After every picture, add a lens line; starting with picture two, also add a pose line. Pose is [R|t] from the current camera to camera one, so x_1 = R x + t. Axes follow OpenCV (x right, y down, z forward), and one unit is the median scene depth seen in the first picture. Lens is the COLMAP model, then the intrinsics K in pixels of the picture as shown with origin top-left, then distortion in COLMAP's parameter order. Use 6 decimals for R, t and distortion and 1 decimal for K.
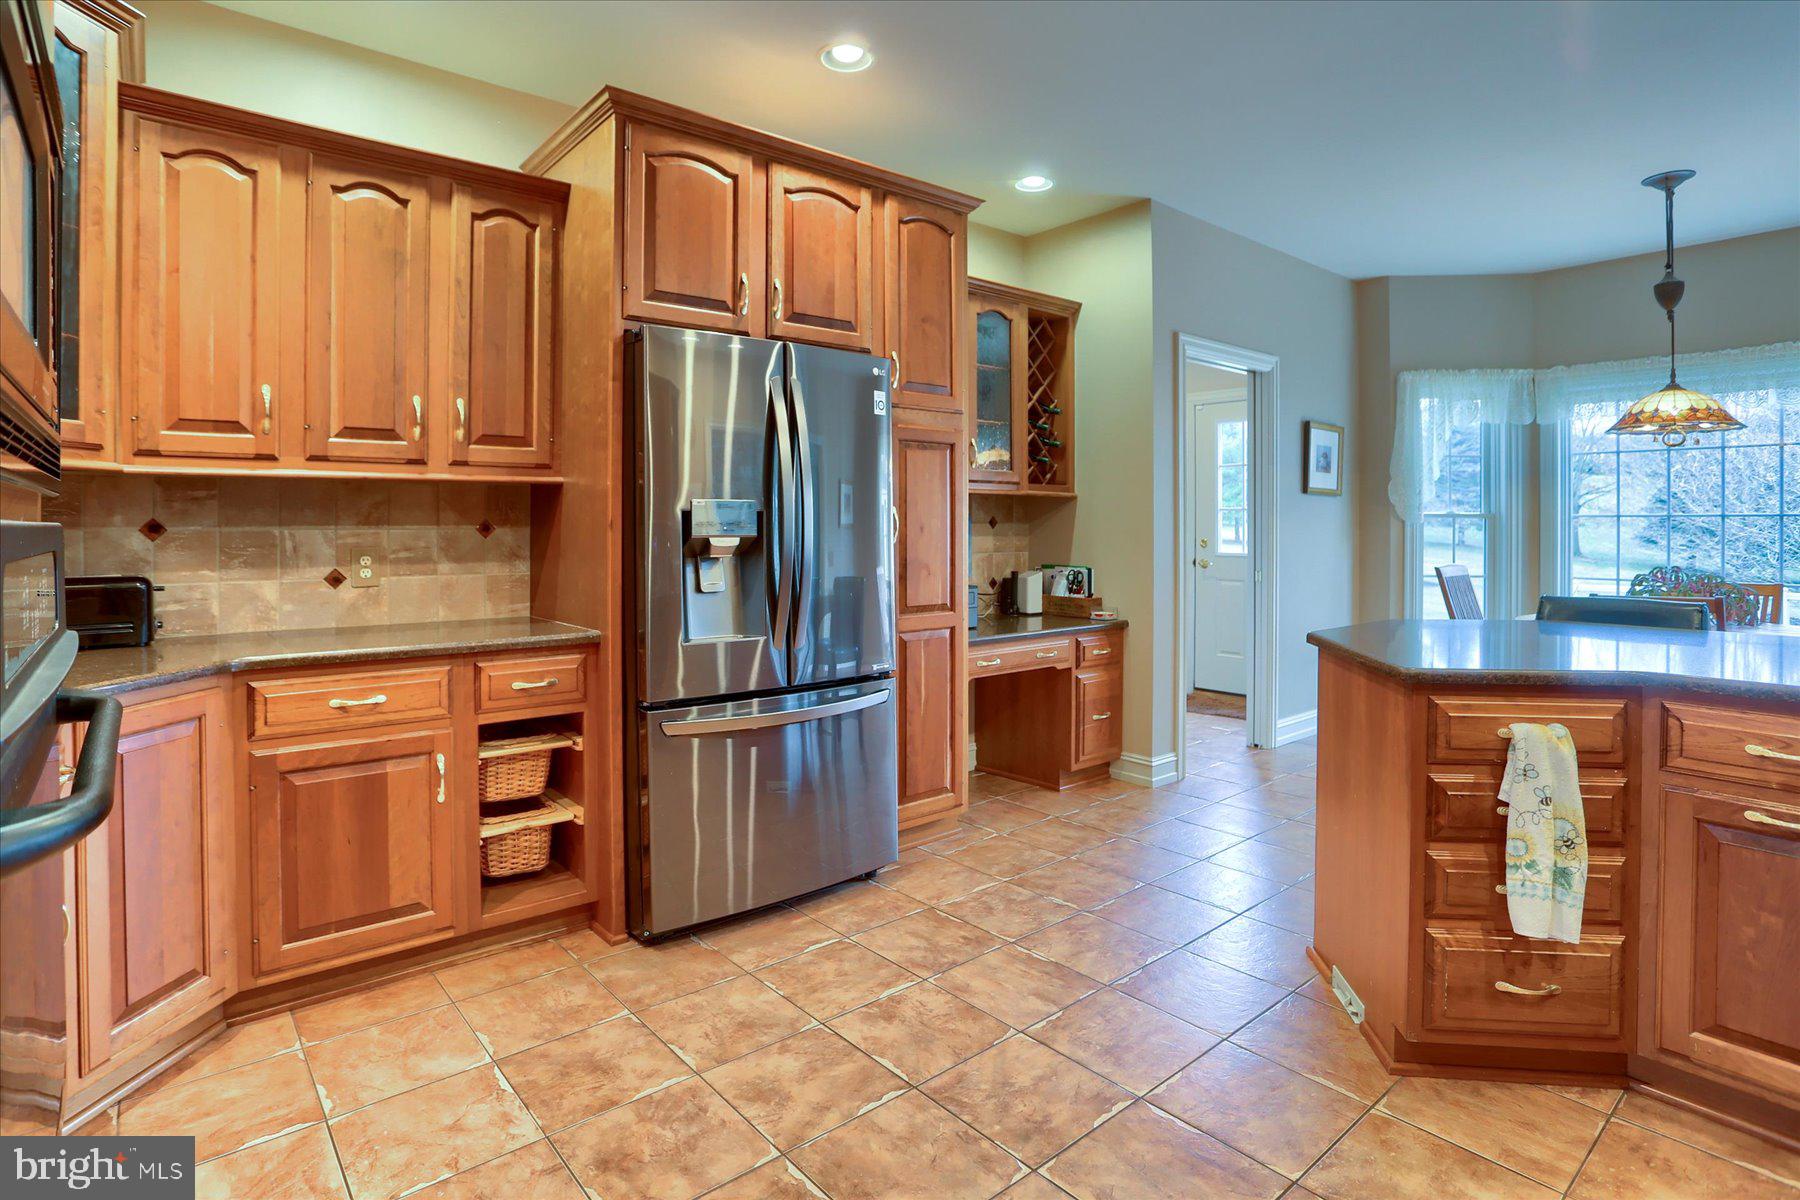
lens RADIAL K [[910.9, 0, 873.9], [0, 910.9, 538.8], [0, 0, 1]] dist [-0.038541, 0.006991]
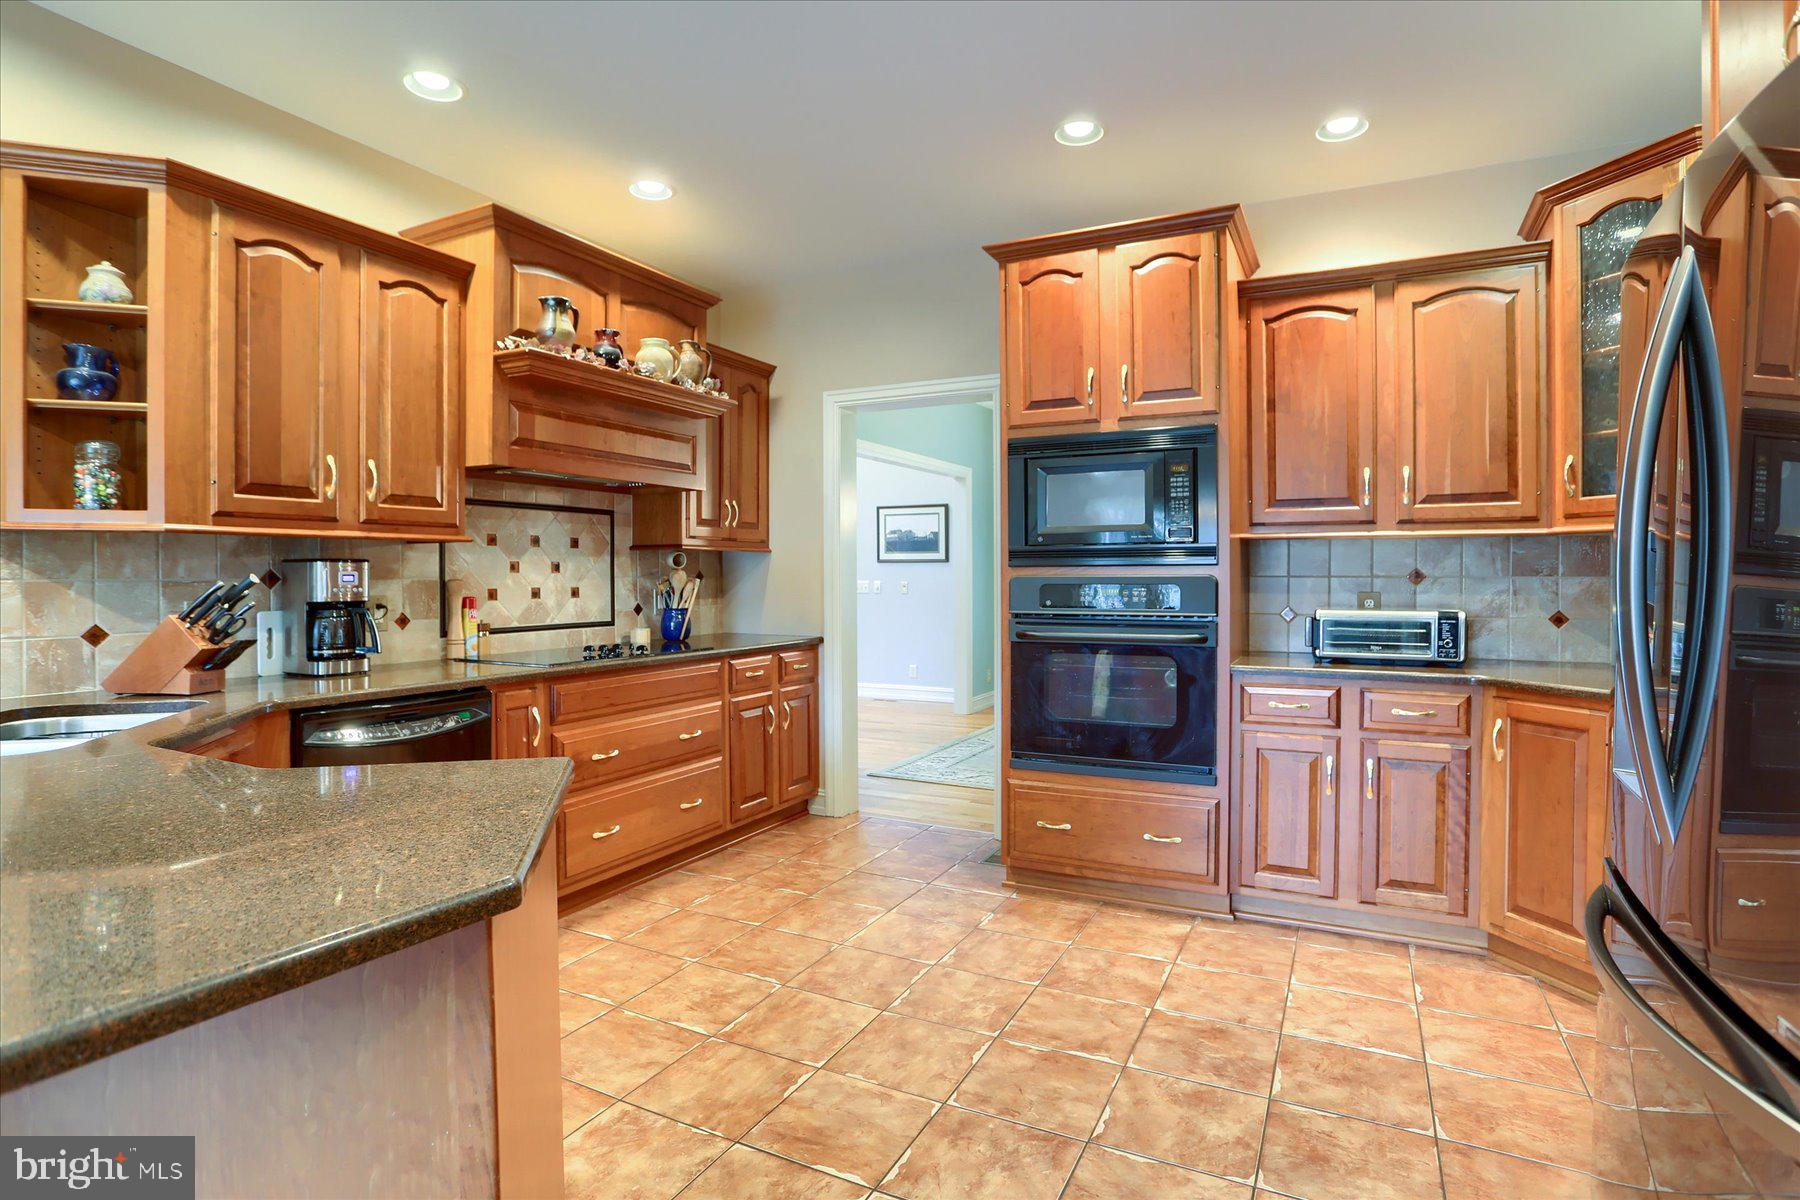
lens RADIAL K [[910.9, 0, 889.9], [0, 910.9, 589.6], [0, 0, 1]] dist [-0.038541, 0.006991]
pose [[-0.919668, 0.010821, -0.392547, 0.575353], [0.001347, 0.999701, 0.024400, -0.021461], [0.392694, 0.021911, -0.919408, 1.659003]]
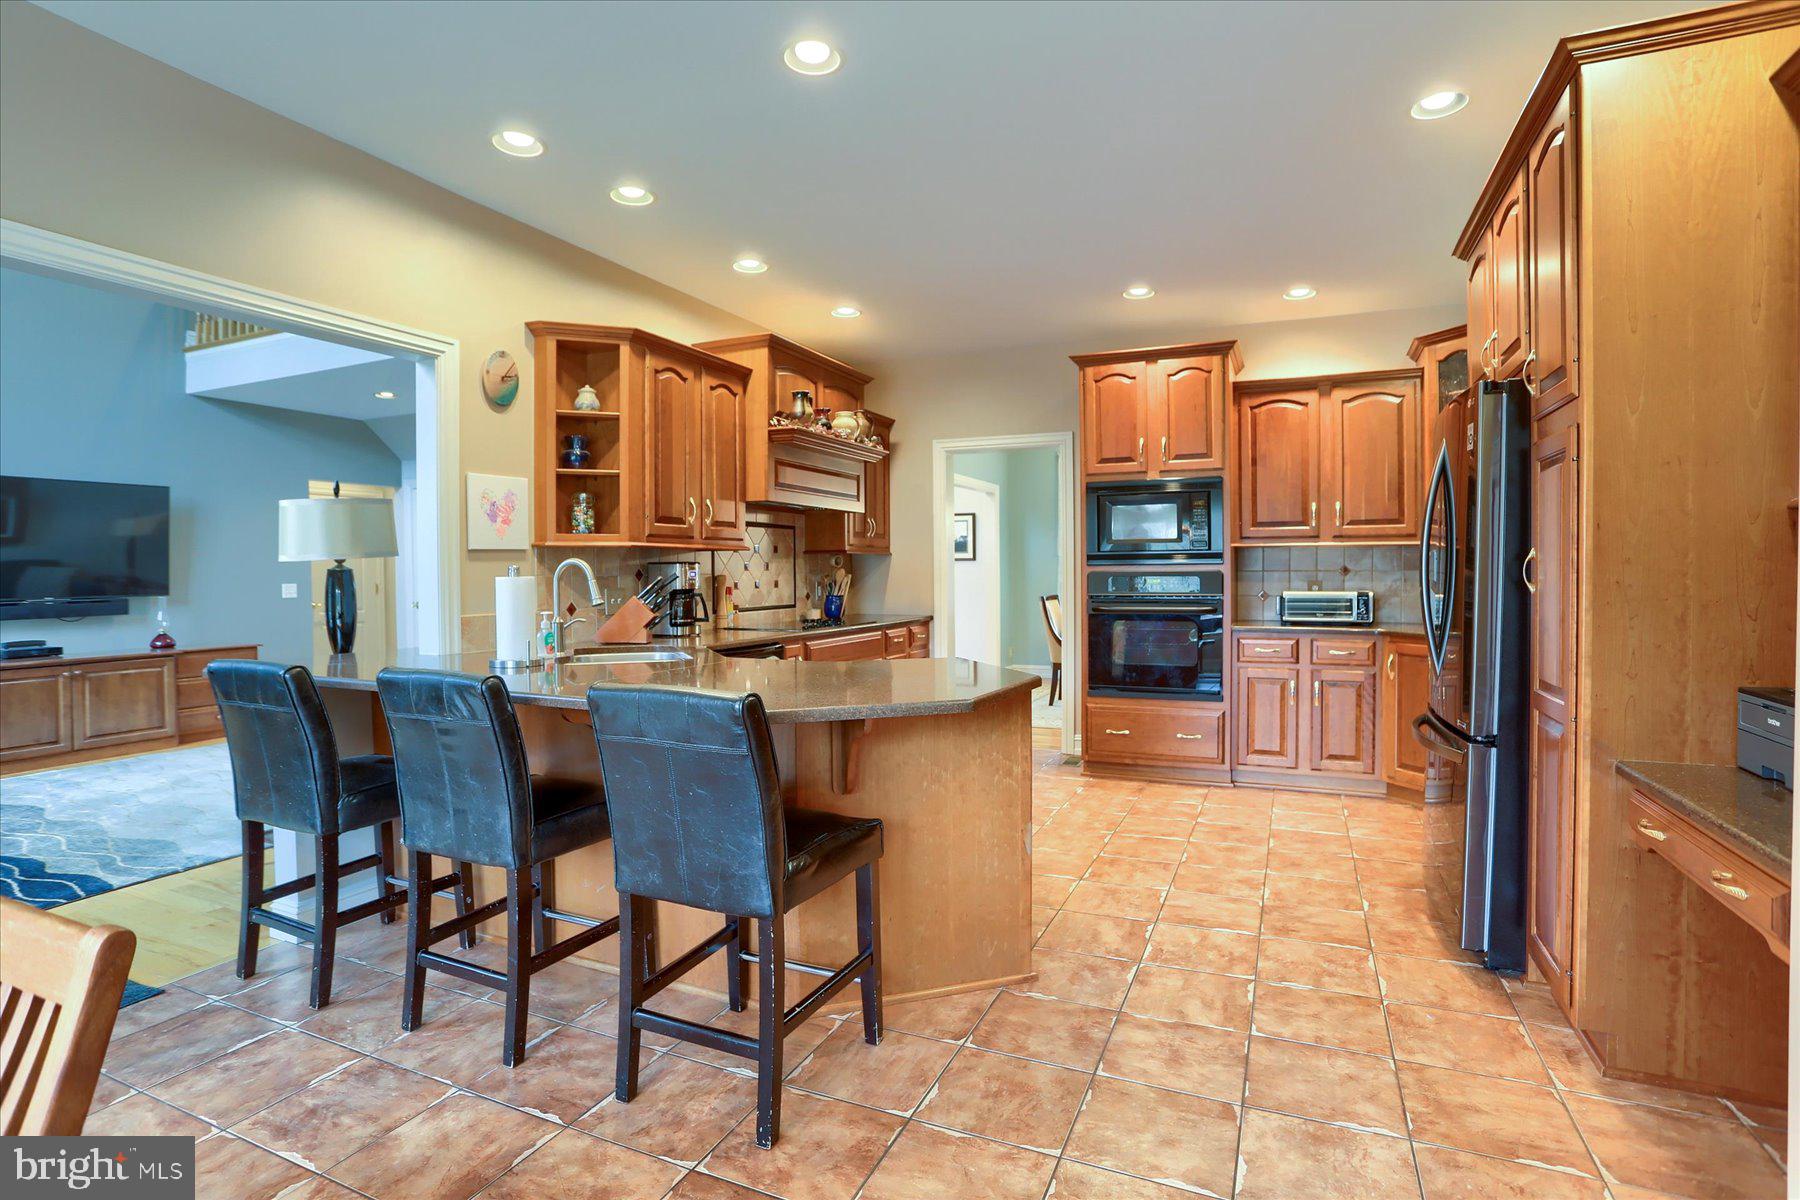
lens RADIAL K [[910.9, 0, 891.7], [0, 910.9, 590.6], [0, 0, 1]] dist [-0.038541, 0.006991]
pose [[-0.895610, 0.017752, -0.444485, 1.322772], [0.005189, 0.999552, 0.029465, -0.029344], [0.444809, 0.024083, -0.895302, 2.237833]]
